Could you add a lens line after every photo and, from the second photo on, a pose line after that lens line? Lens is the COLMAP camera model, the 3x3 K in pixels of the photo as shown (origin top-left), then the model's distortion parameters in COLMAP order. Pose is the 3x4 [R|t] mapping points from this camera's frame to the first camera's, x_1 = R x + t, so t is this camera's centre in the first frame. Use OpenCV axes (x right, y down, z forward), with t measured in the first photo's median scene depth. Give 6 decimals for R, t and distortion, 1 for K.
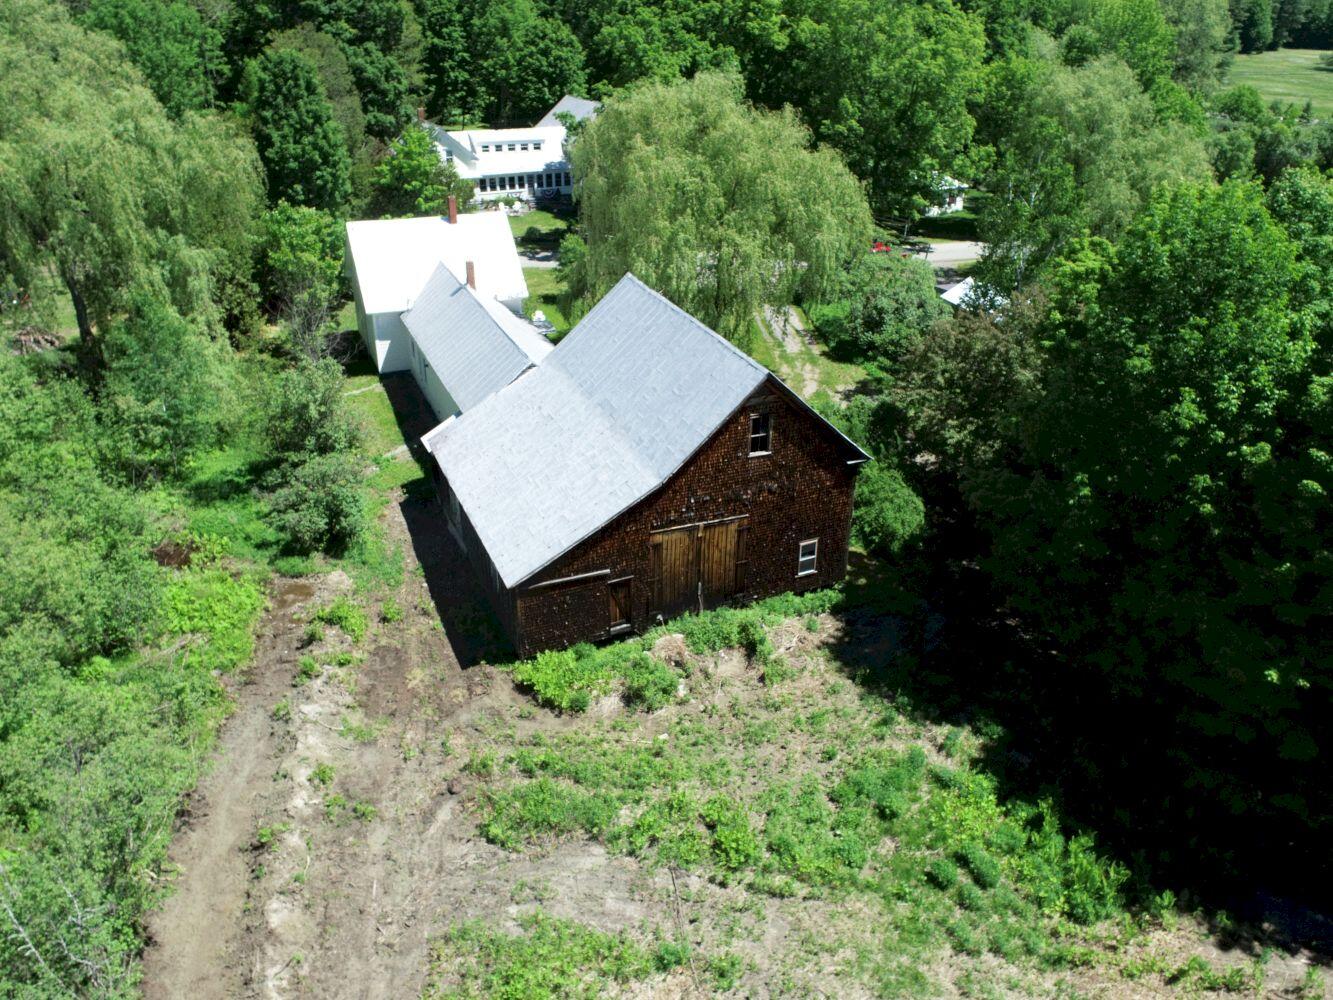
lens RADIAL K [[1058.1, 0, 654.7], [0, 1058.1, 514.5], [0, 0, 1]] dist [-0.009188, 0.012714]
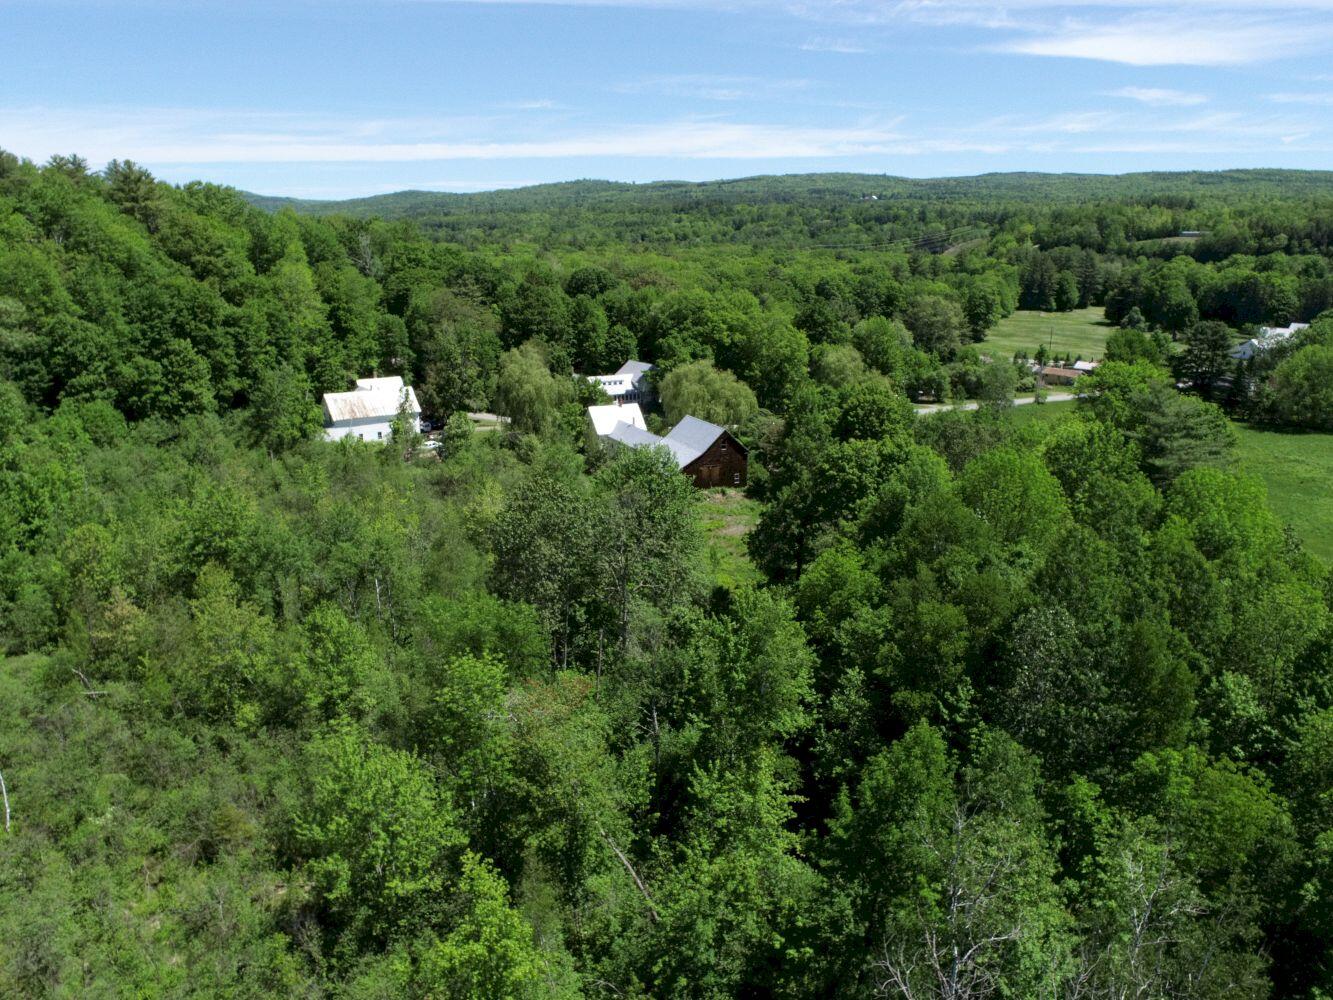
lens RADIAL K [[1058.1, 0, 654.8], [0, 1058.1, 522.3], [0, 0, 1]] dist [-0.009188, 0.012714]
pose [[0.999333, -0.021104, 0.029790, -0.200857], [0.026647, 0.979423, -0.200051, 0.690599], [-0.024956, 0.200712, 0.979332, -2.006528]]
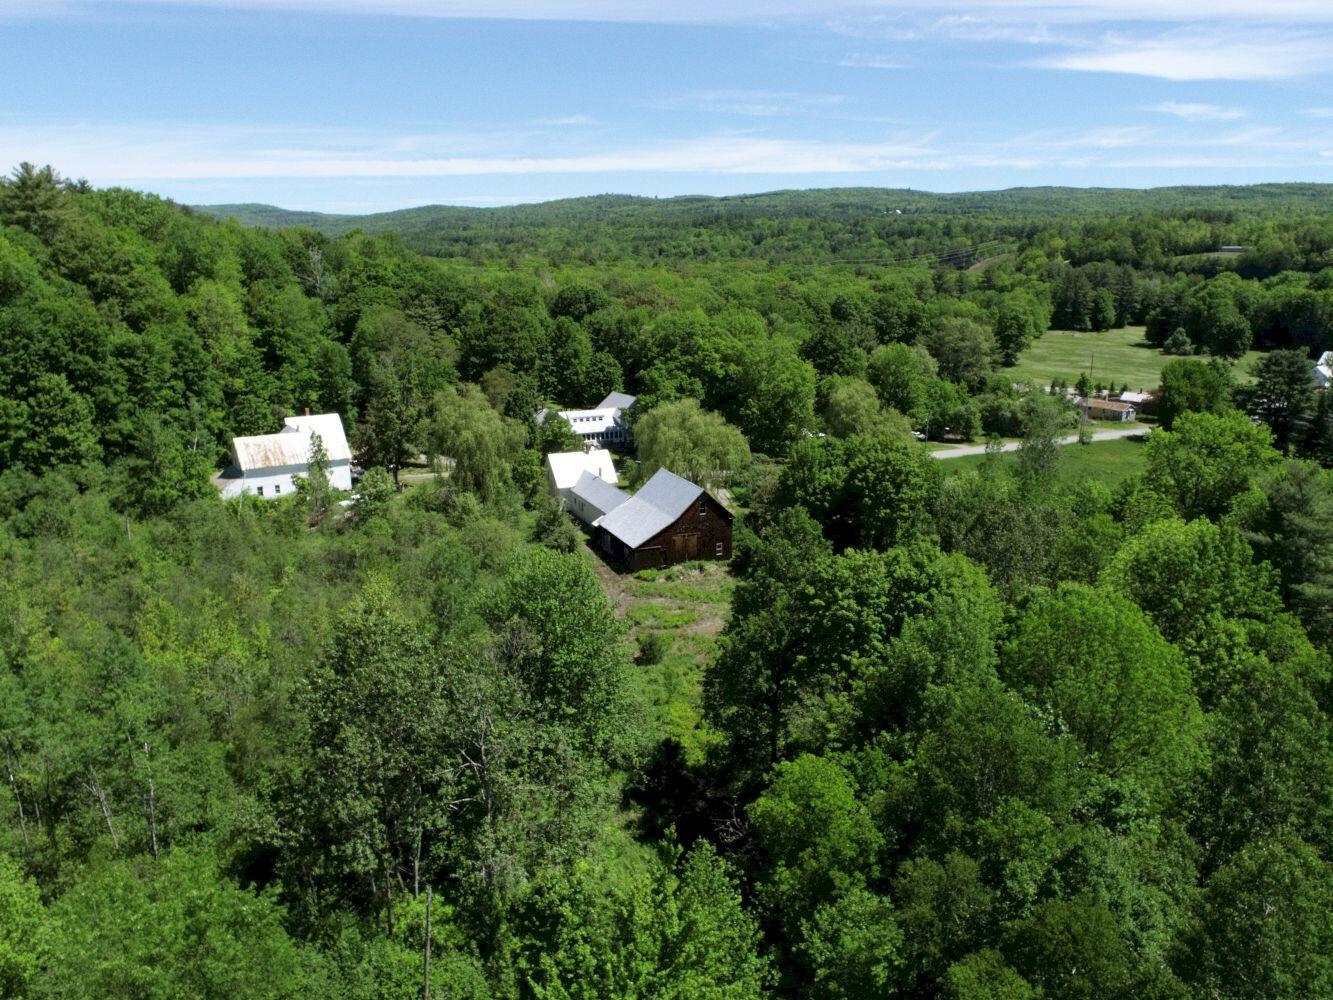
lens RADIAL K [[1058.1, 0, 654.4], [0, 1058.1, 510.0], [0, 0, 1]] dist [-0.009188, 0.012714]
pose [[0.999870, -0.013776, 0.008362, -0.056099], [0.015297, 0.974562, -0.223596, 0.447192], [-0.005069, 0.223695, 0.974646, -1.524728]]
